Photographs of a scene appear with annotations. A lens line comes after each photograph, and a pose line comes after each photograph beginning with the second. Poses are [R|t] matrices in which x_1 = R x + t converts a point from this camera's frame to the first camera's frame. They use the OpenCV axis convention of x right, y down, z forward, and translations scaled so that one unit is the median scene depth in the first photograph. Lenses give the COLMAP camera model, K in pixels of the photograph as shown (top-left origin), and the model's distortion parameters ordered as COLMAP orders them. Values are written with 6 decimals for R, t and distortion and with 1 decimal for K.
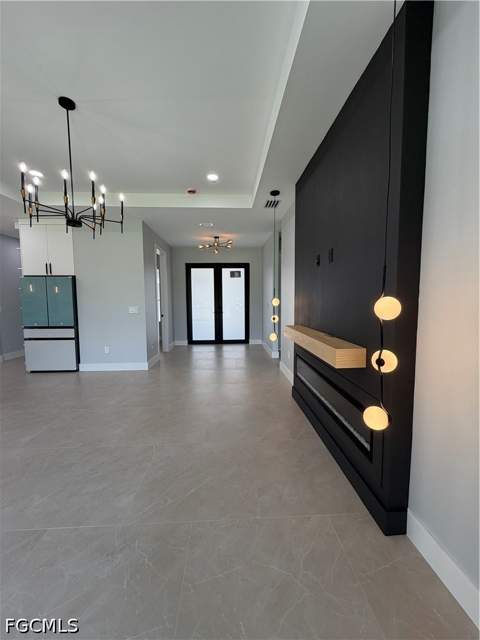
lens RADIAL K [[257.8, 0, 241.1], [0, 257.8, 317.5], [0, 0, 1]] dist [0.000387, 0.000073]
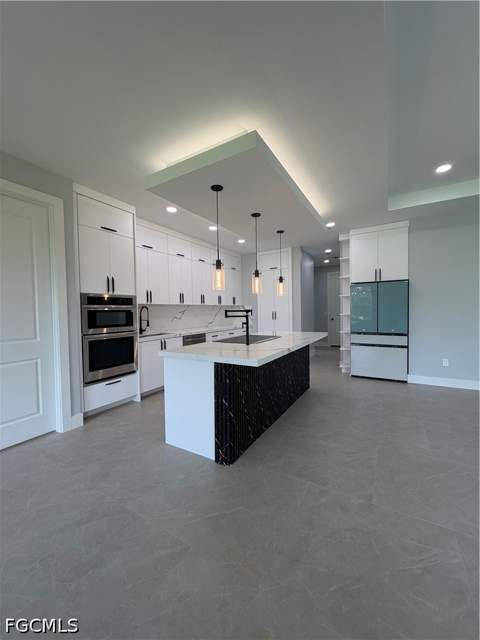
lens RADIAL K [[257.8, 0, 240.7], [0, 257.8, 320.4], [0, 0, 1]] dist [0.000387, 0.000073]
pose [[0.838777, 0.018678, -0.544154, -0.511912], [-0.028445, 0.999550, -0.009537, 0.008816], [0.543731, 0.023478, 0.838931, -0.090120]]
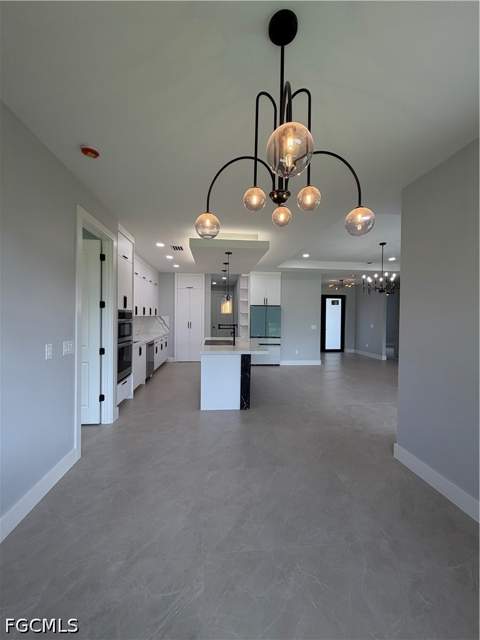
lens RADIAL K [[257.8, 0, 236.0], [0, 257.8, 321.7], [0, 0, 1]] dist [0.000387, 0.000073]
pose [[0.998619, 0.022554, 0.047452, -0.796757], [-0.020550, 0.998894, -0.042294, 0.009438], [-0.048354, 0.041260, 0.997978, -0.483678]]
